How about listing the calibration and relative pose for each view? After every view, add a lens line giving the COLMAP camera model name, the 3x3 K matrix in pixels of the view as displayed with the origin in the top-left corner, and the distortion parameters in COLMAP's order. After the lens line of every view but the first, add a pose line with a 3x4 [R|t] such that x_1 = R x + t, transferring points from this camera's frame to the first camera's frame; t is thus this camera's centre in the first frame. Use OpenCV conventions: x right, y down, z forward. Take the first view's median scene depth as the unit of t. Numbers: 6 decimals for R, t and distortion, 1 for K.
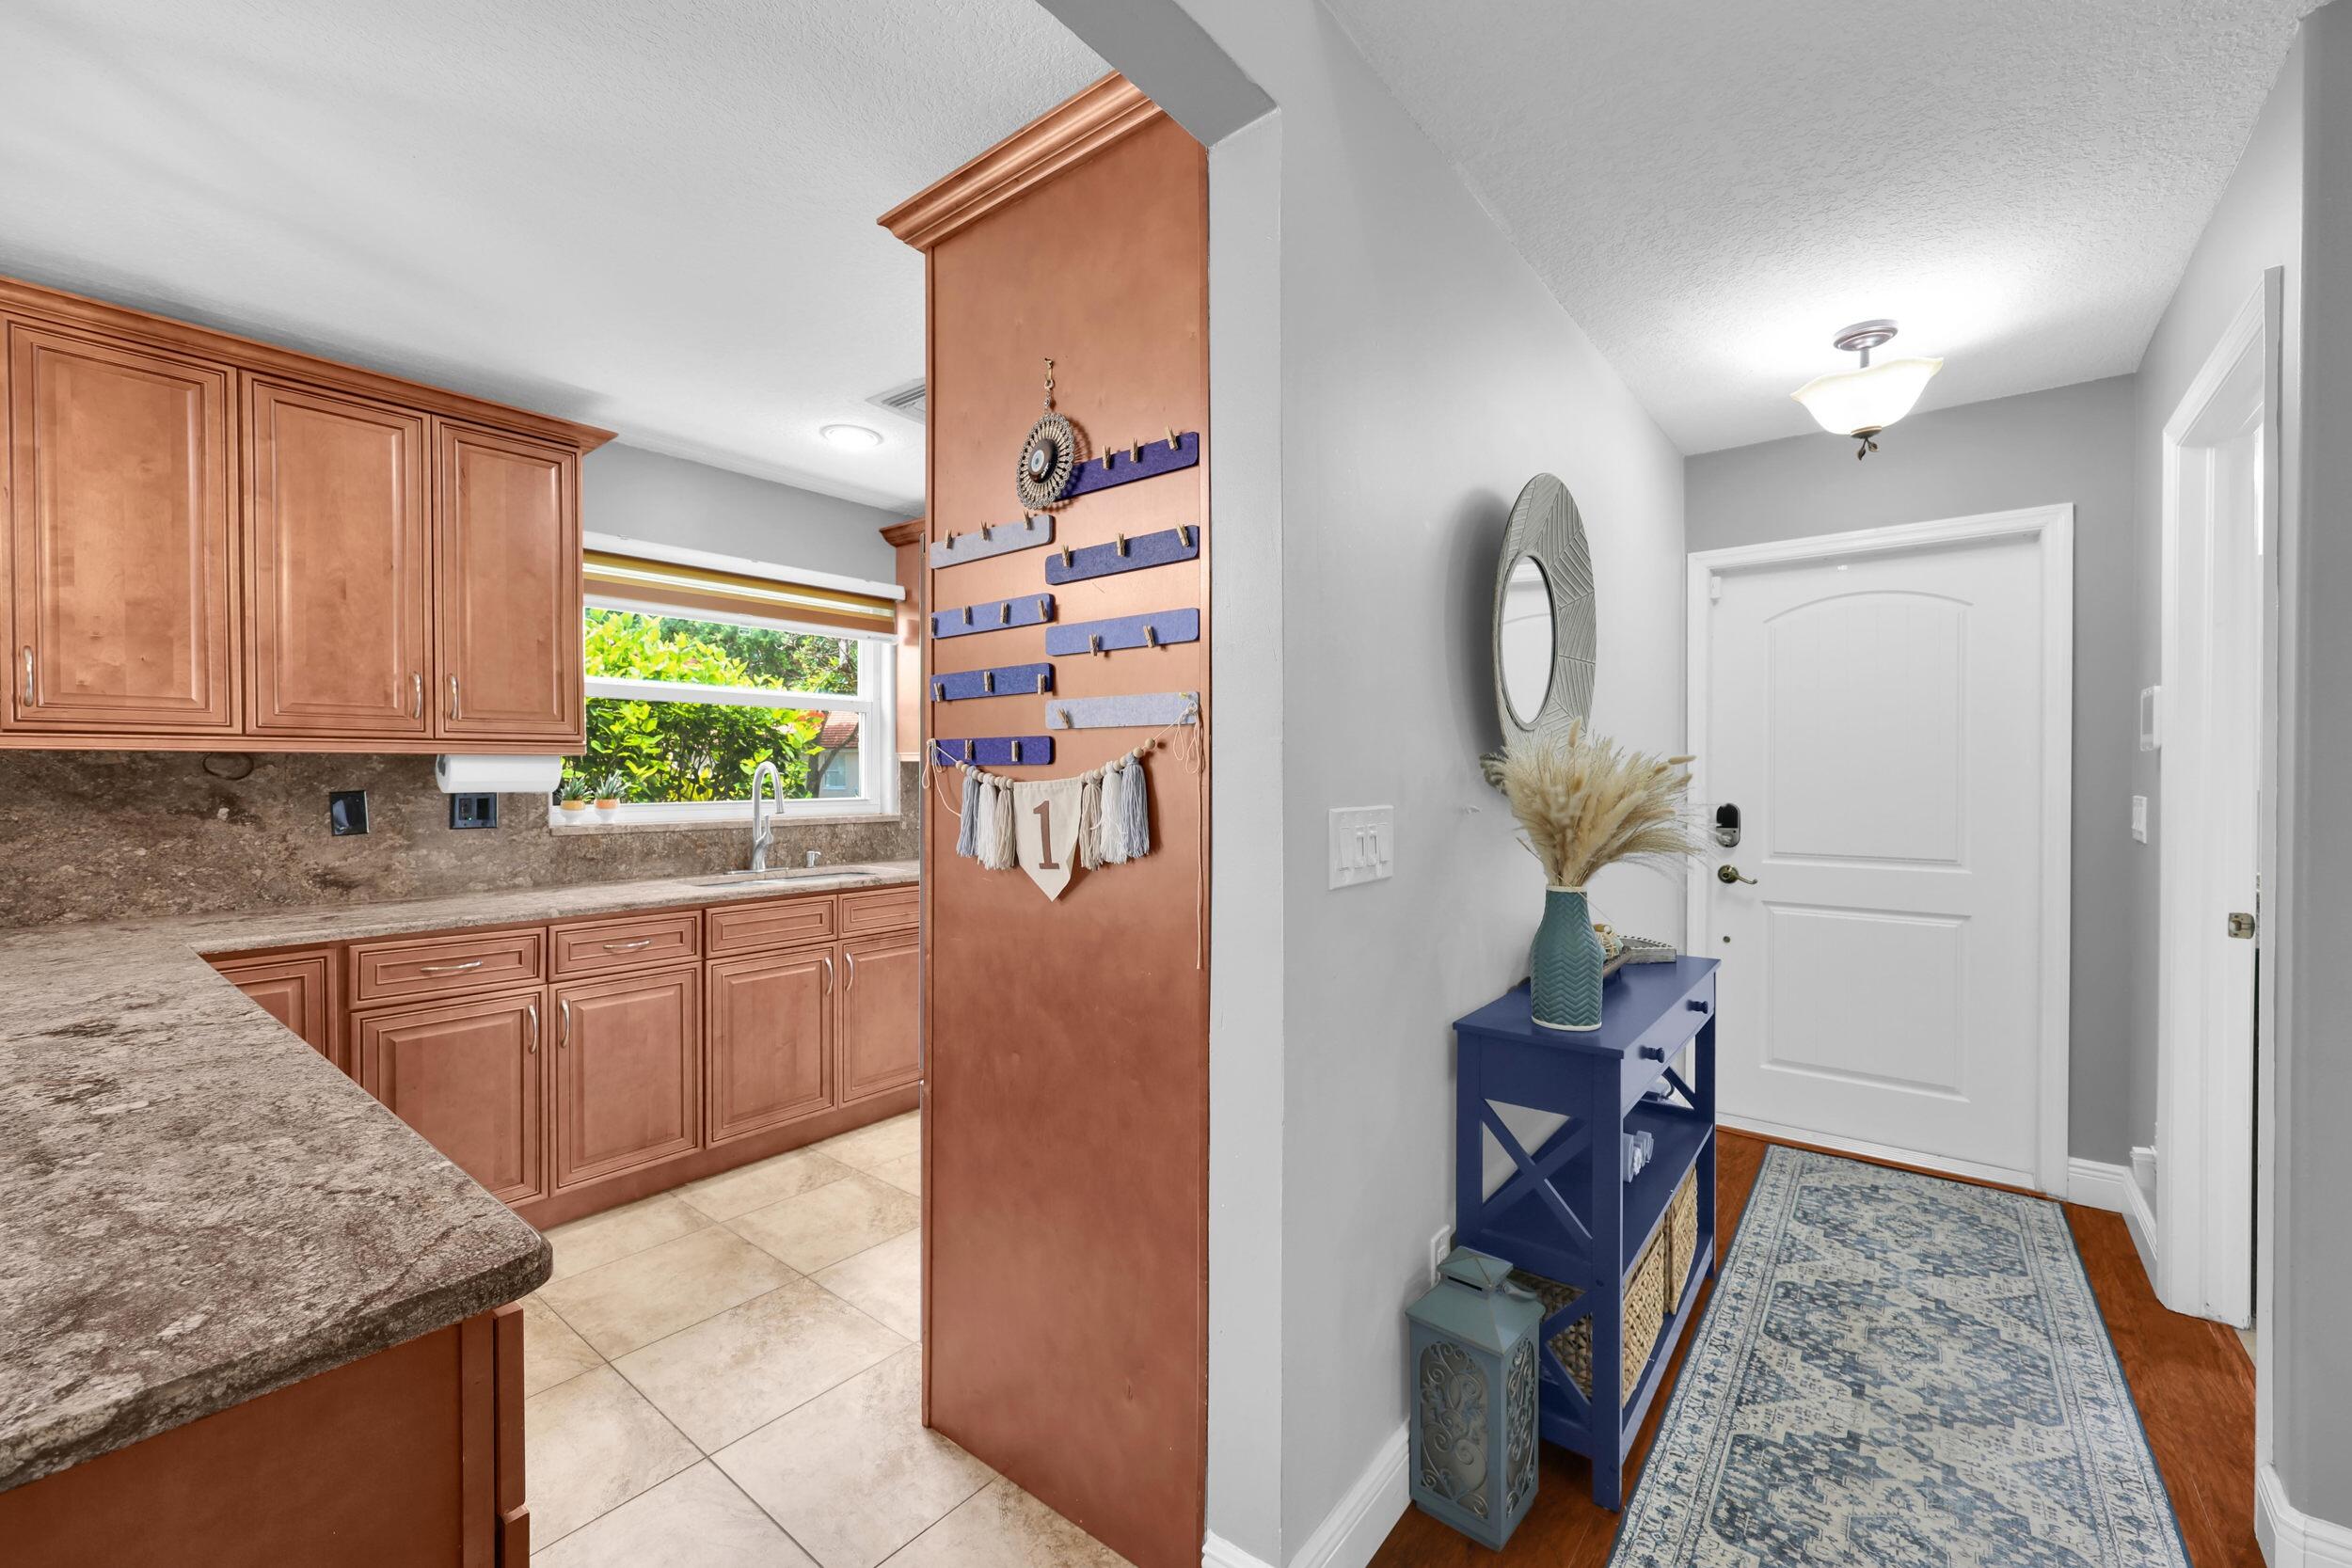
lens RADIAL K [[959.5, 0, 1183.1], [0, 959.5, 778.2], [0, 0, 1]] dist [0.002072, 0.000435]
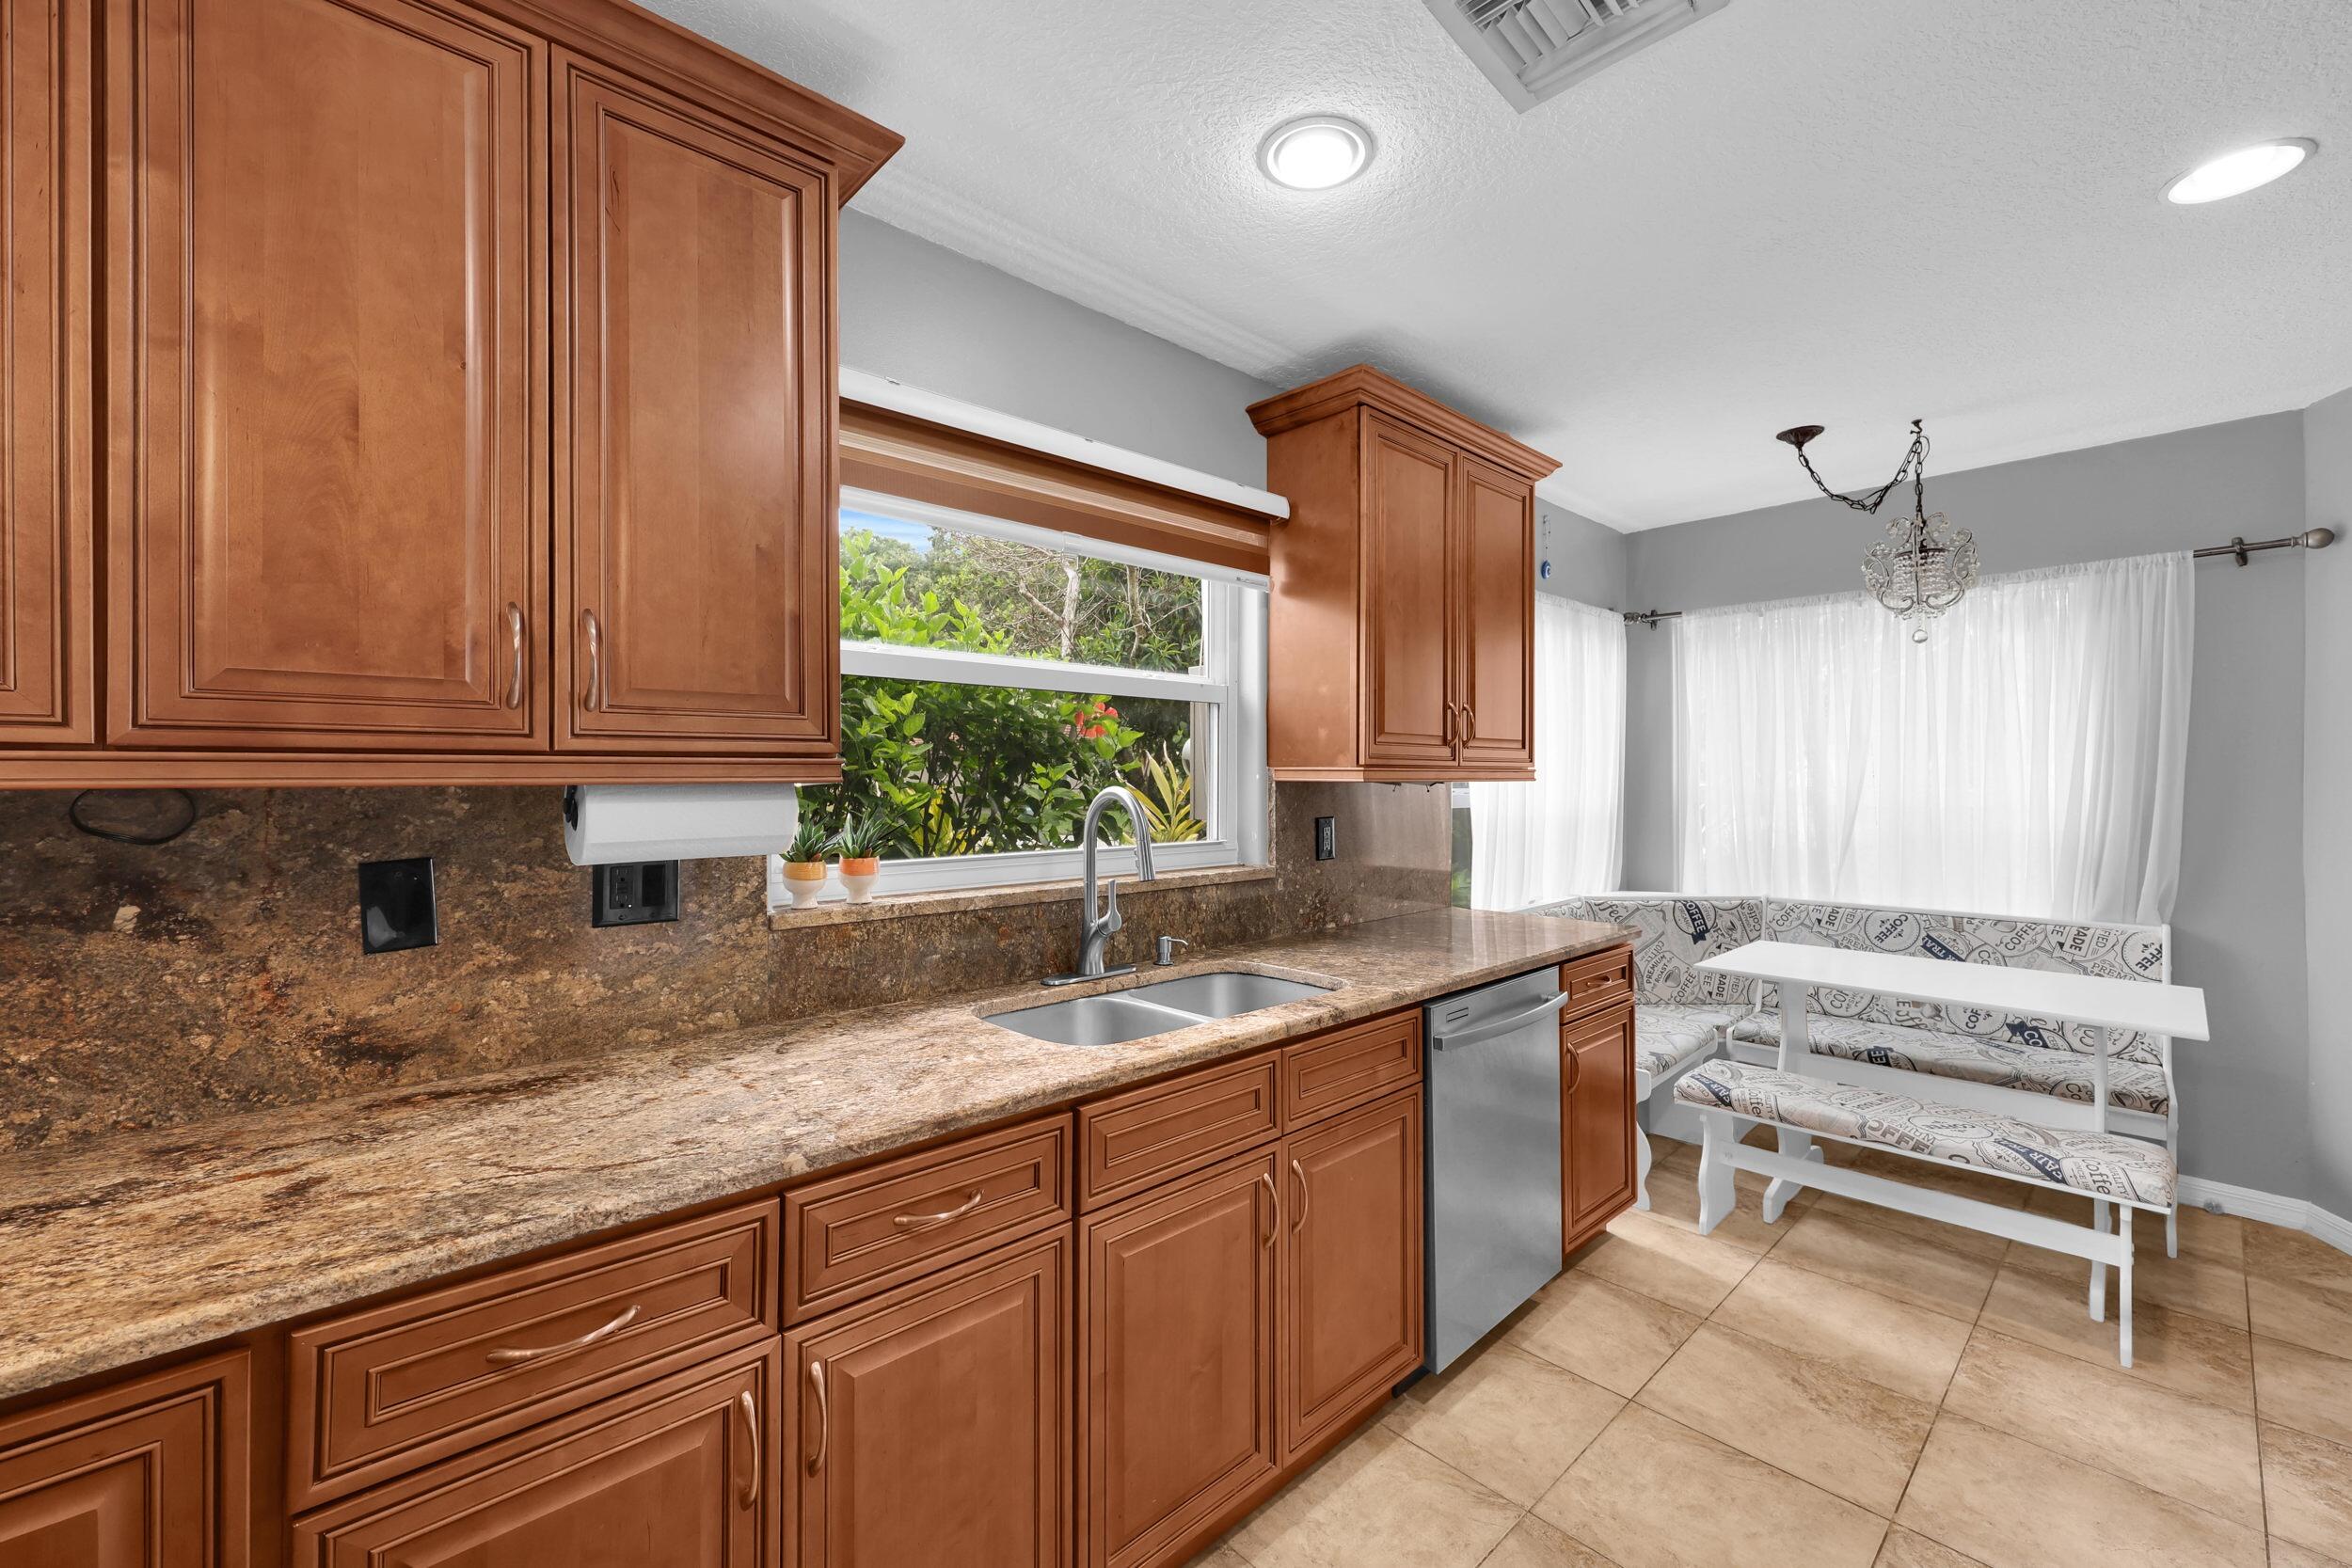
lens RADIAL K [[959.5, 0, 1177.3], [0, 959.5, 770.6], [0, 0, 1]] dist [0.002072, 0.000435]
pose [[0.989024, -0.000747, -0.147756, -0.405362], [-0.000845, 0.999942, -0.010712, -0.026641], [0.147755, 0.010720, 0.988966, 0.575220]]
